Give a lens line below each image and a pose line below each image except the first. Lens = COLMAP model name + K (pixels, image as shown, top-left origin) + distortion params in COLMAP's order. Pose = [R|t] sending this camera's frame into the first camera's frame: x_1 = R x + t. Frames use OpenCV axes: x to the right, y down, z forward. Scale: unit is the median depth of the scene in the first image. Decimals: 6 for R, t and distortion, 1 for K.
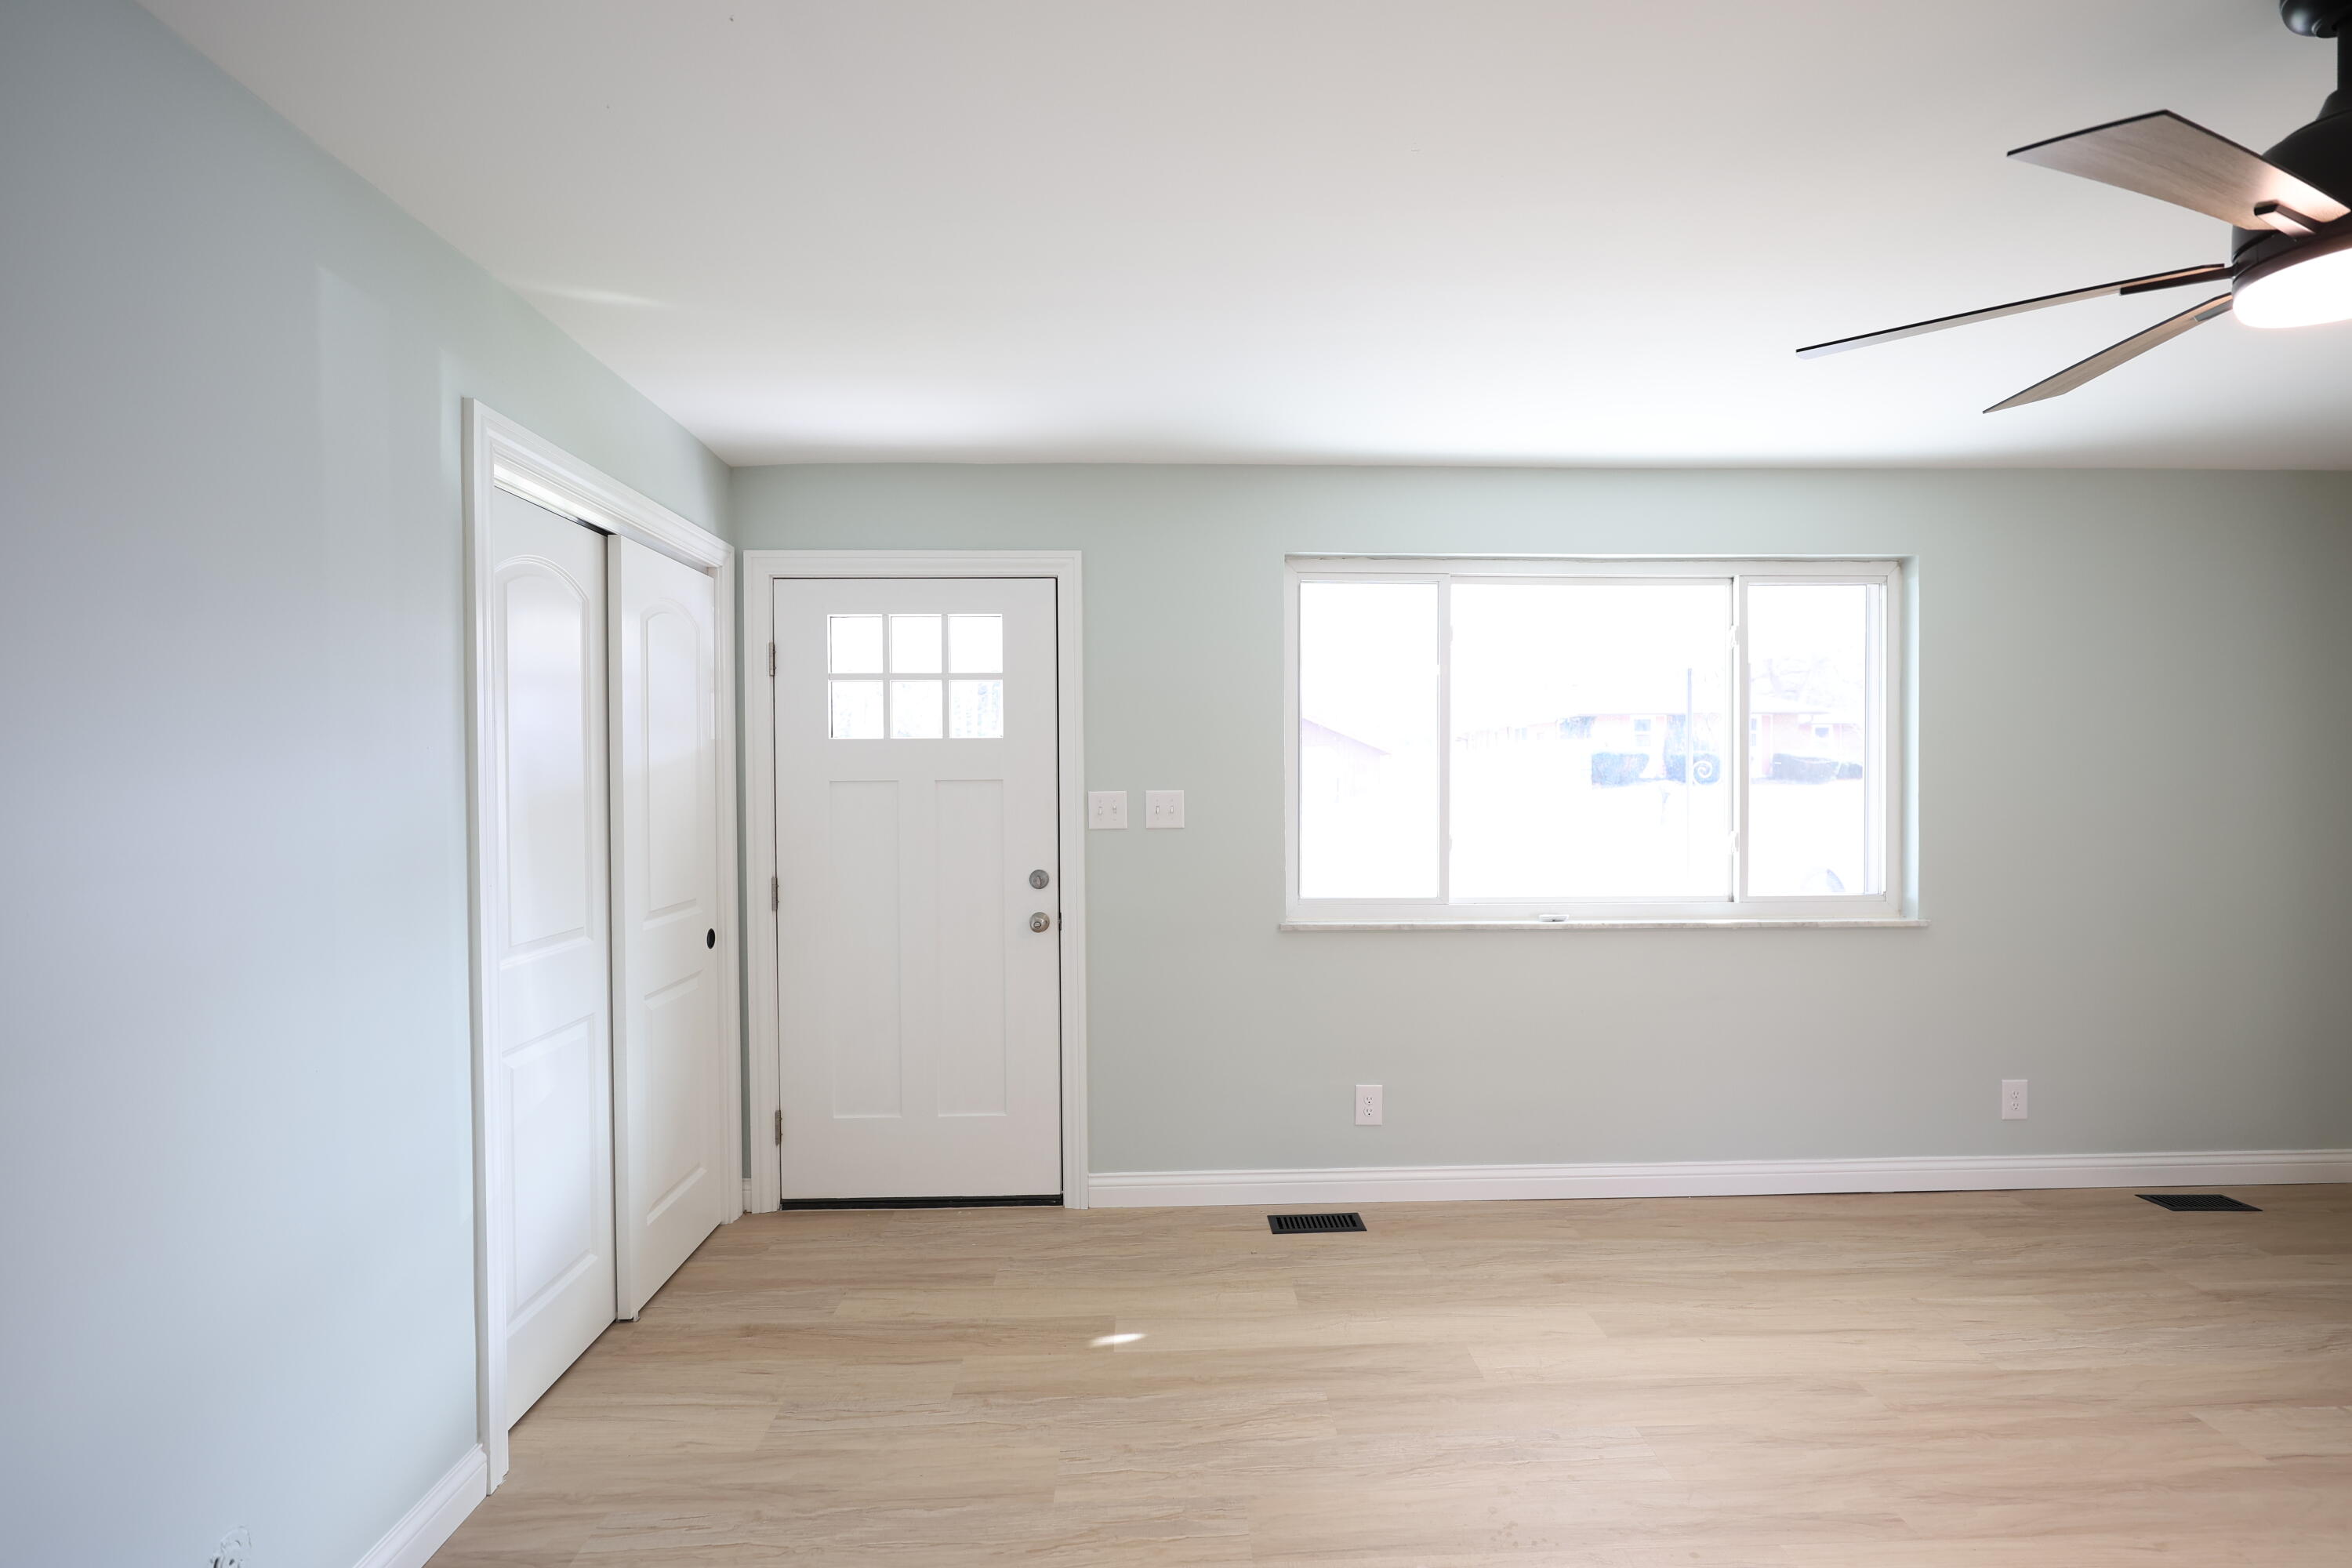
lens RADIAL K [[1069.6, 0, 1176.0], [0, 1069.6, 784.0], [0, 0, 1]] dist [-0.003545, -0.000248]
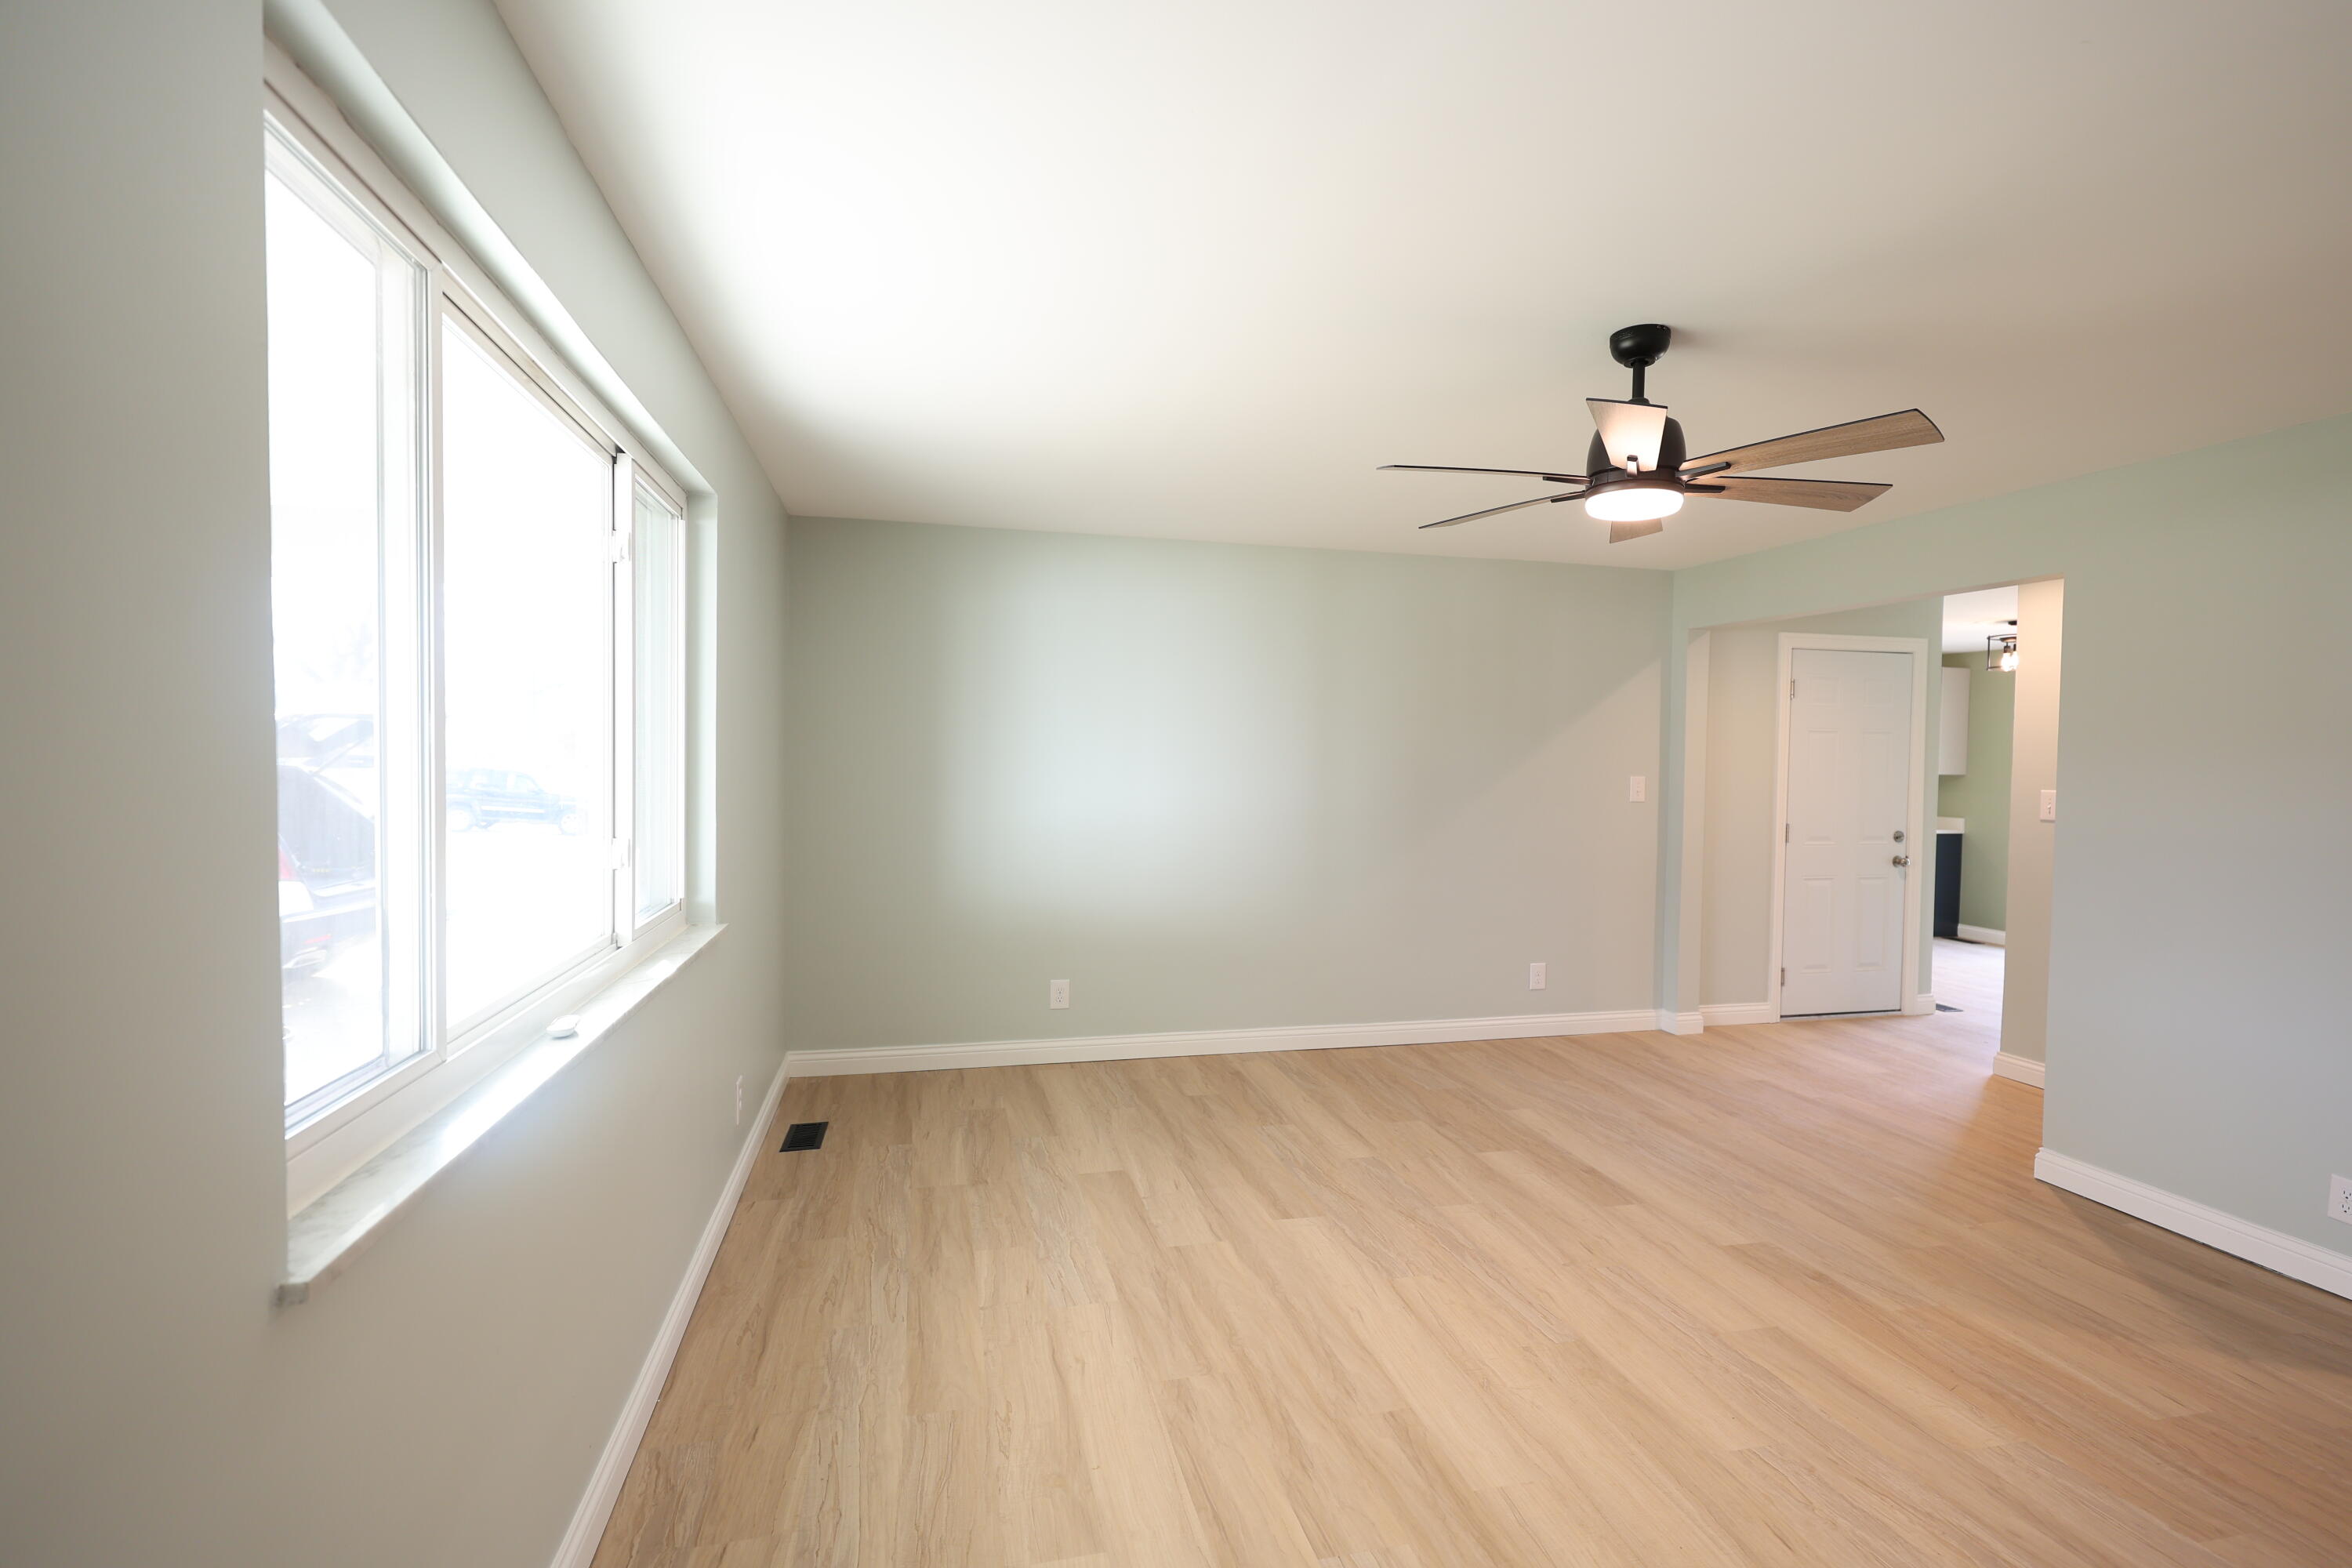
lens RADIAL K [[1069.6, 0, 1176.0], [0, 1069.6, 784.0], [0, 0, 1]] dist [-0.003545, -0.000248]
pose [[-0.211642, -0.021908, 0.977102, -0.251564], [-0.008078, 0.999754, 0.020667, -0.008235], [-0.977314, -0.003519, -0.211767, 0.956485]]
